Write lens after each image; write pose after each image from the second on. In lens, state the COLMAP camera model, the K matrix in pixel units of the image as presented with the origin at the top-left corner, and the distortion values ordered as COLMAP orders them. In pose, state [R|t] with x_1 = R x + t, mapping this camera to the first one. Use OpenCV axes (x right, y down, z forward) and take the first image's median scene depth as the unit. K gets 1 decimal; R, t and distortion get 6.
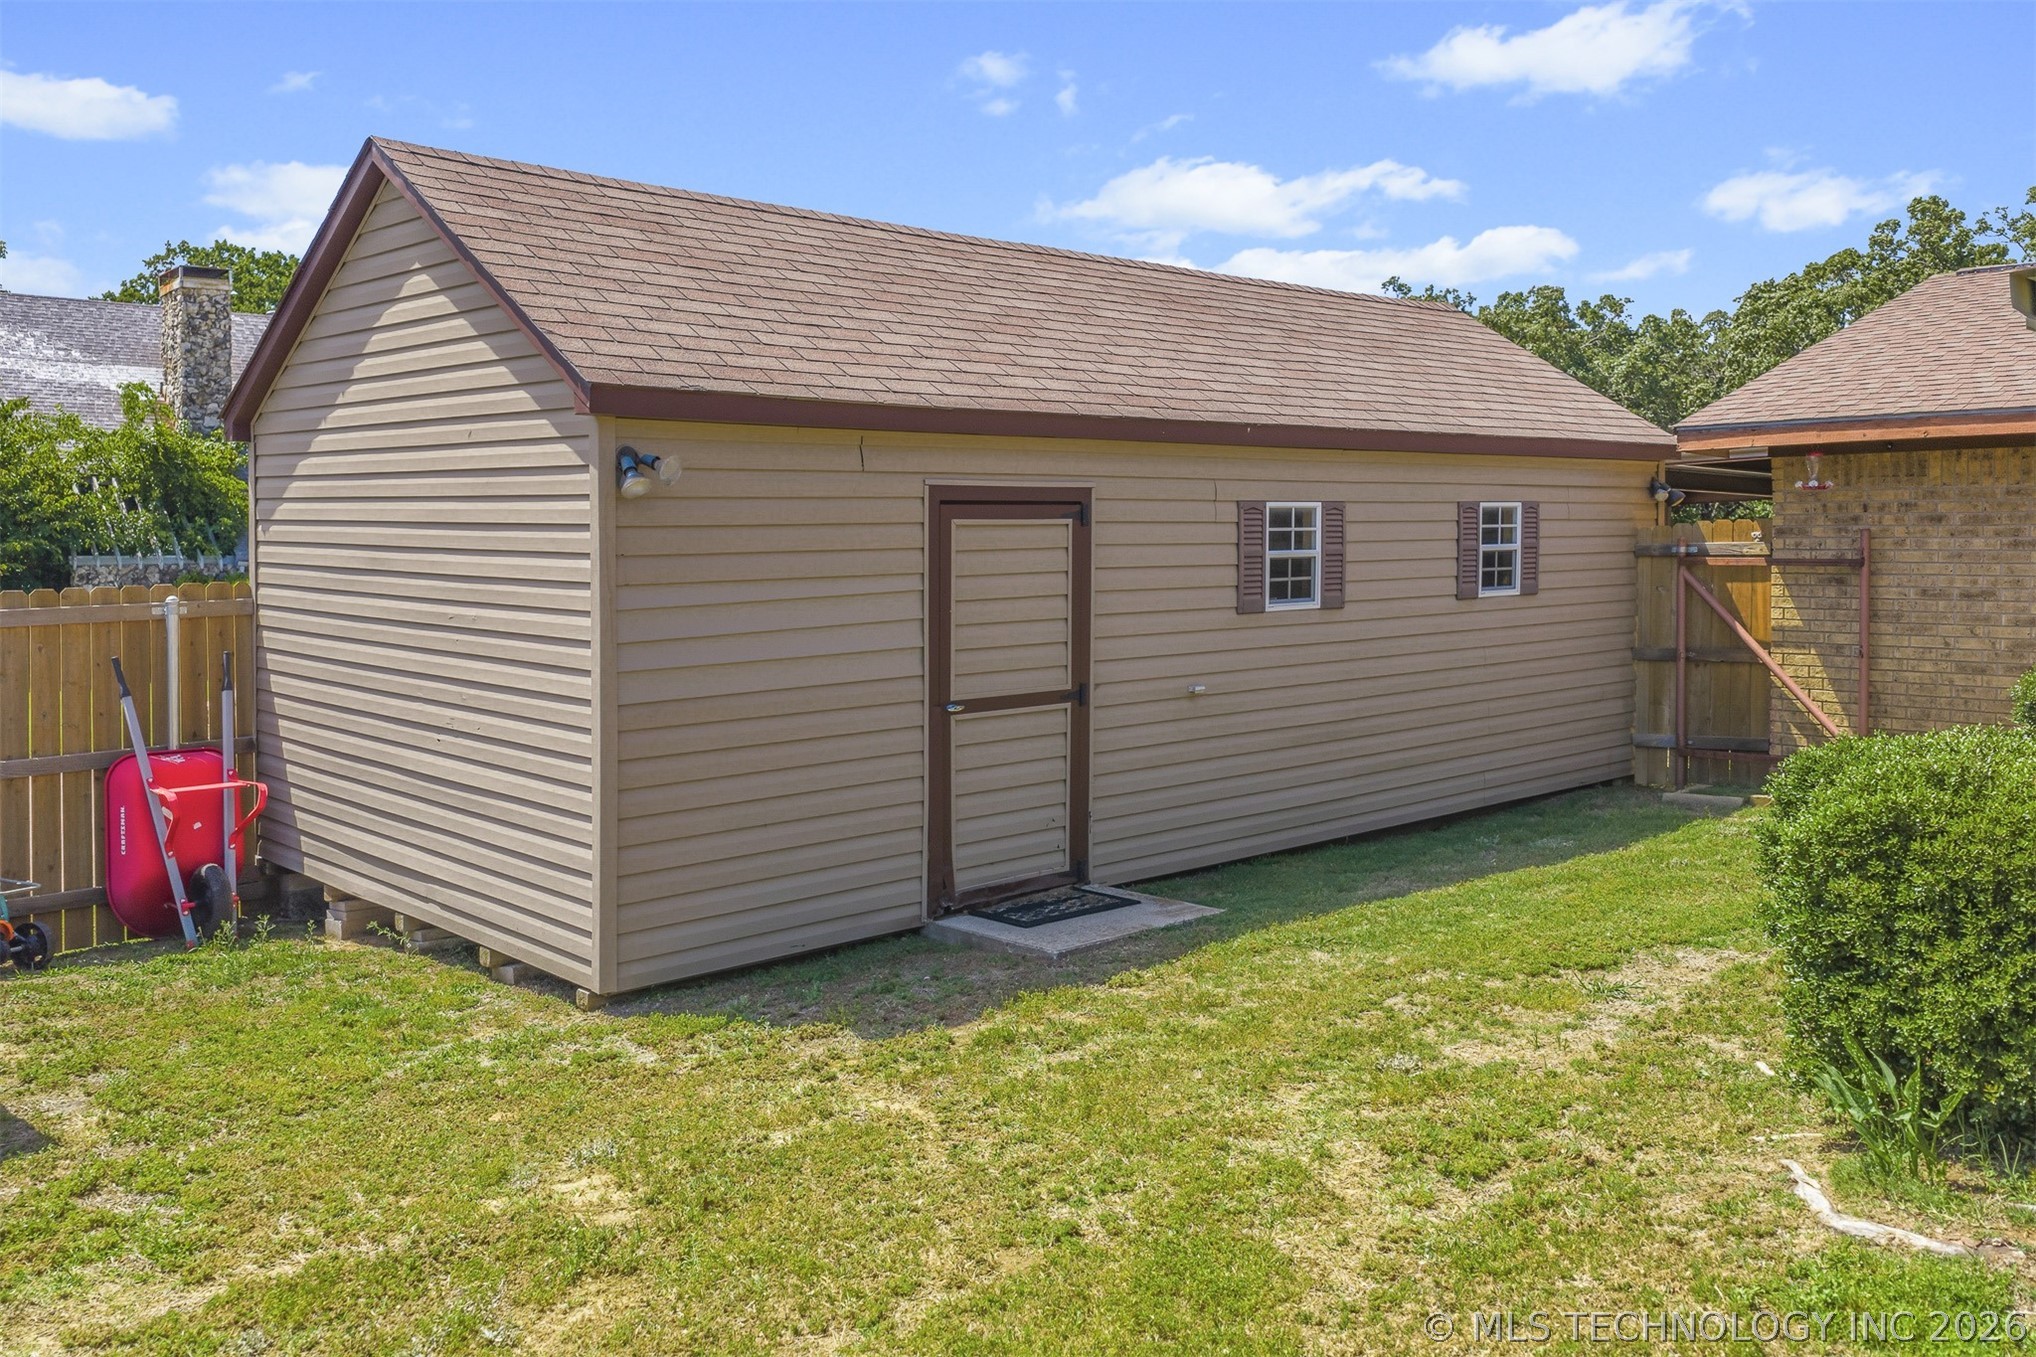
lens RADIAL K [[1715.4, 0, 1022.4], [0, 1715.4, 603.8], [0, 0, 1]] dist [-0.000643, -0.011348]
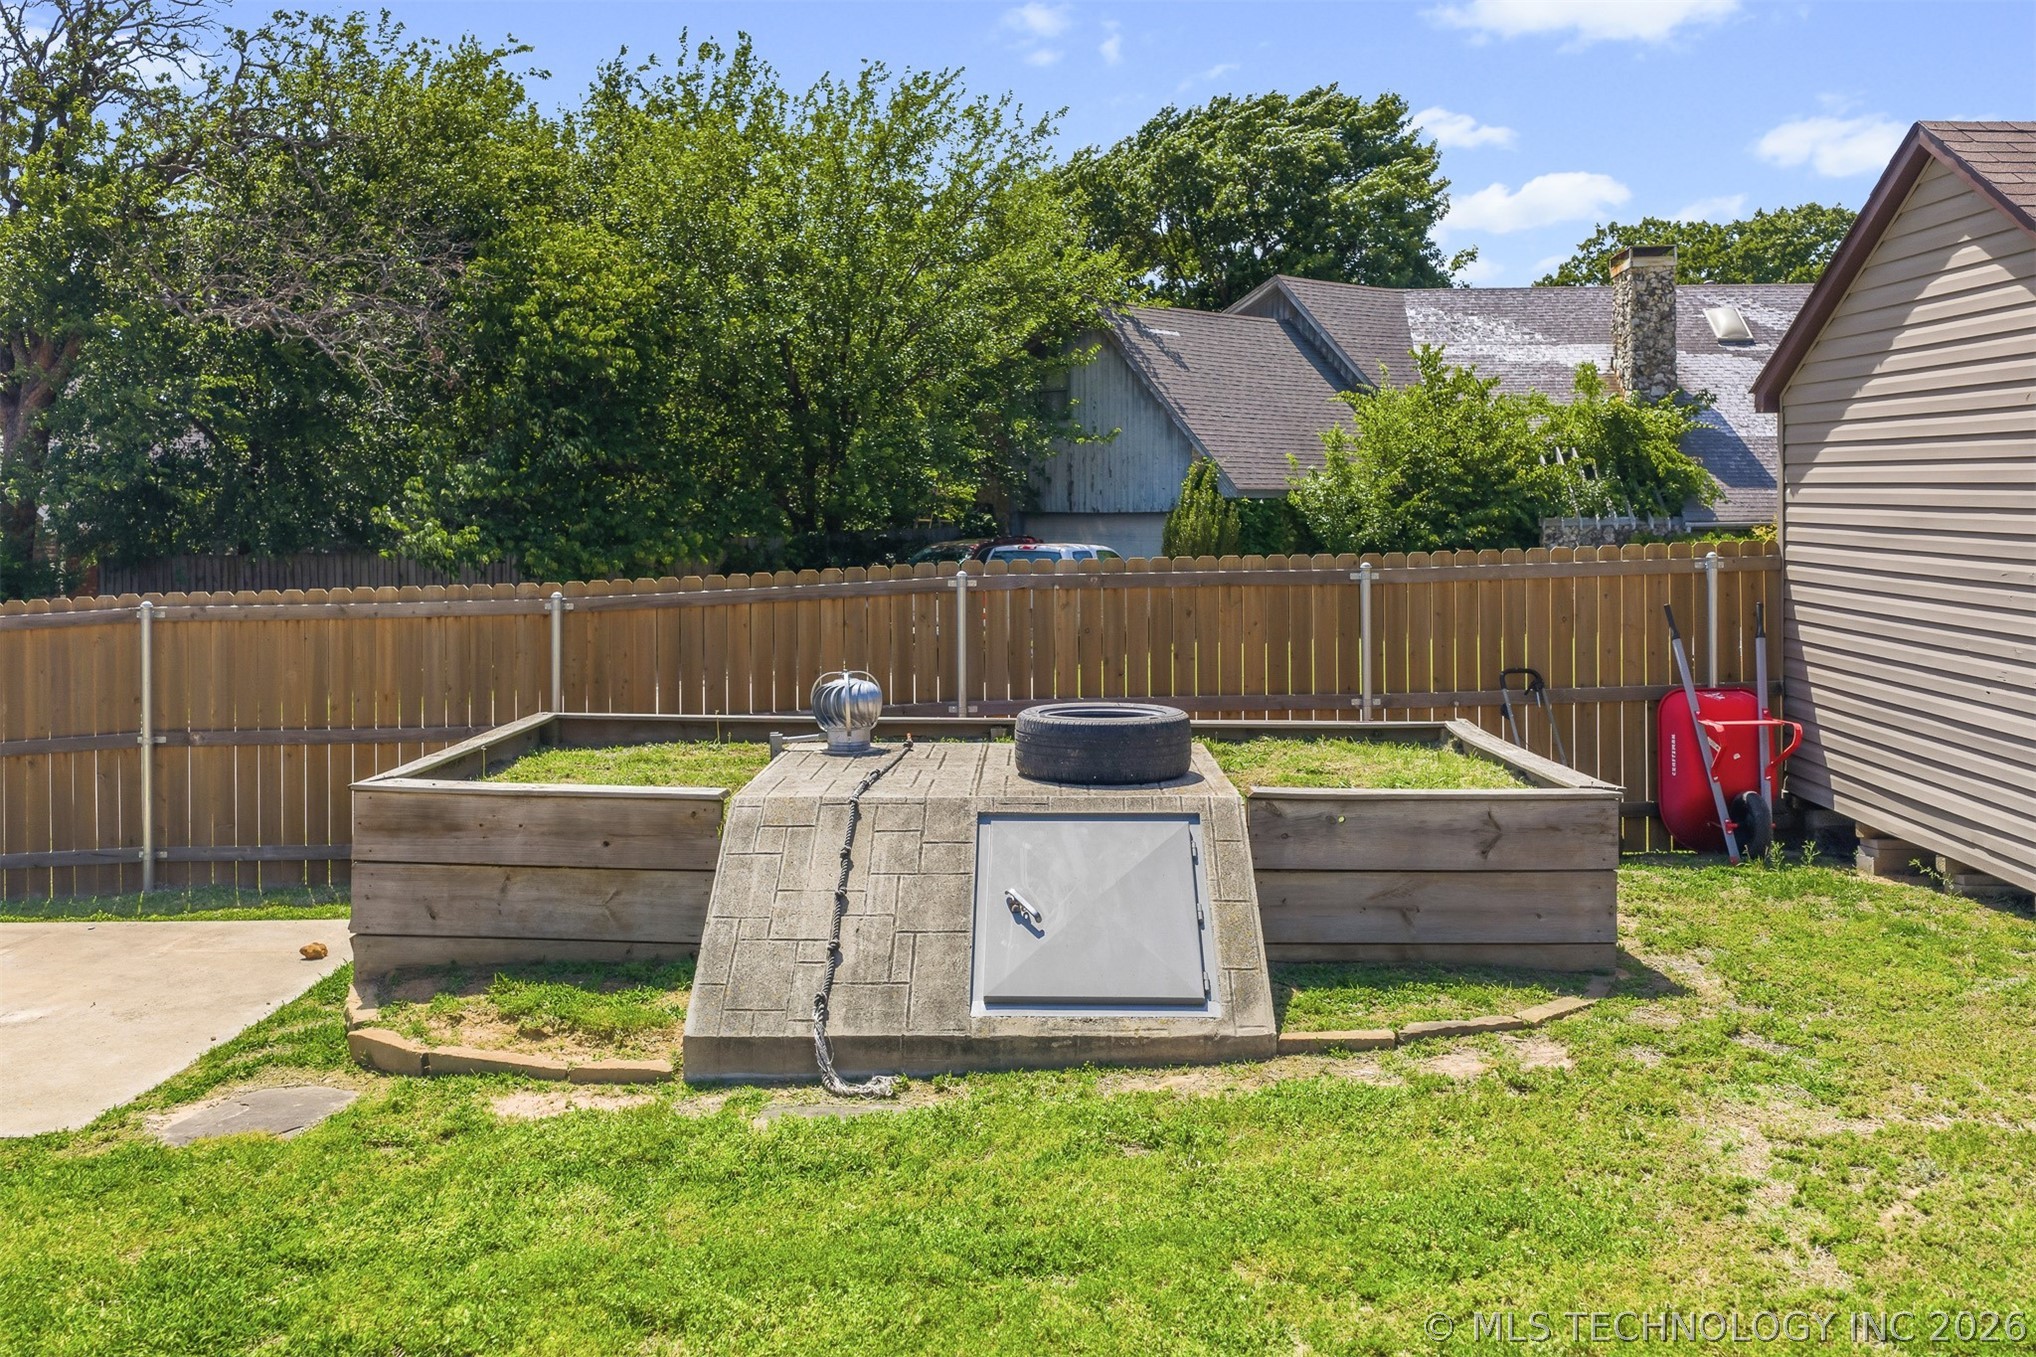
lens RADIAL K [[1763.1, 0, 1020.1], [0, 1763.1, 544.5], [0, 0, 1]] dist [0.012151, 0.002930]
pose [[0.729811, 0.005403, -0.683628, -0.031924], [-0.013944, 0.999878, -0.006984, 0.004972], [0.683507, 0.014629, 0.729798, -0.166872]]
